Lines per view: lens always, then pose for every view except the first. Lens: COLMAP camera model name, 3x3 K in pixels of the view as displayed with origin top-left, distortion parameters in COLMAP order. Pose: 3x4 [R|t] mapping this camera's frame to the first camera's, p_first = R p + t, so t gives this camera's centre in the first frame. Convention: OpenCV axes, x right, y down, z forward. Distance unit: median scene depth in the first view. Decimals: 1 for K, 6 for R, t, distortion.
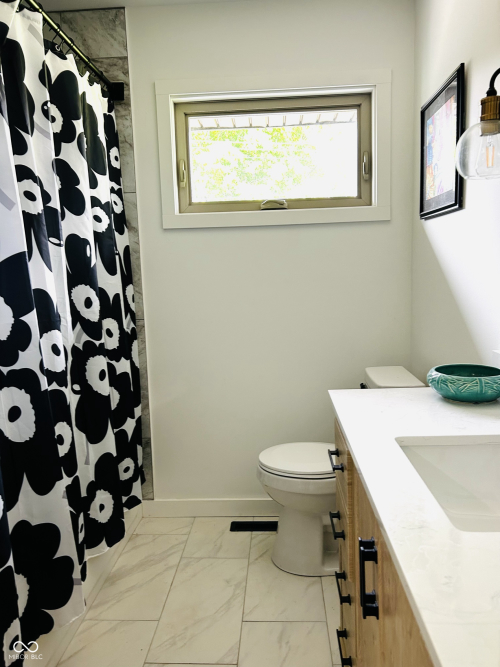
lens RADIAL K [[501.0, 0, 251.5], [0, 501.0, 337.7], [0, 0, 1]] dist [0.052286, -0.065672]
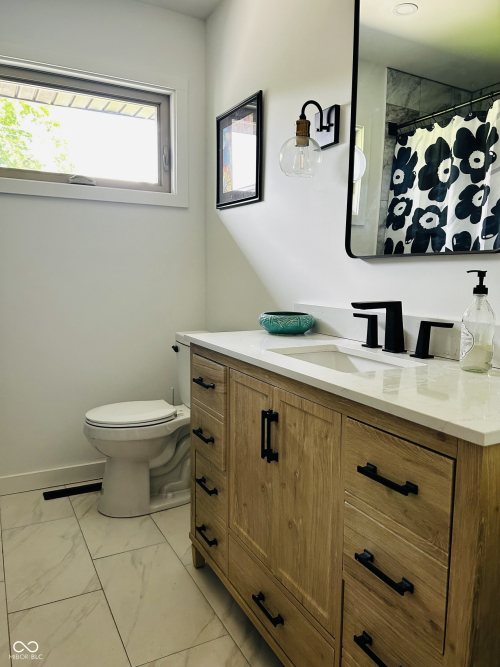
lens RADIAL K [[501.0, 0, 253.1], [0, 501.0, 333.4], [0, 0, 1]] dist [0.052286, -0.065672]
pose [[0.859343, -0.015965, 0.511151, -0.223444], [0.022362, 0.999730, -0.006370, 0.078943], [-0.510911, 0.016904, 0.859467, -0.088787]]
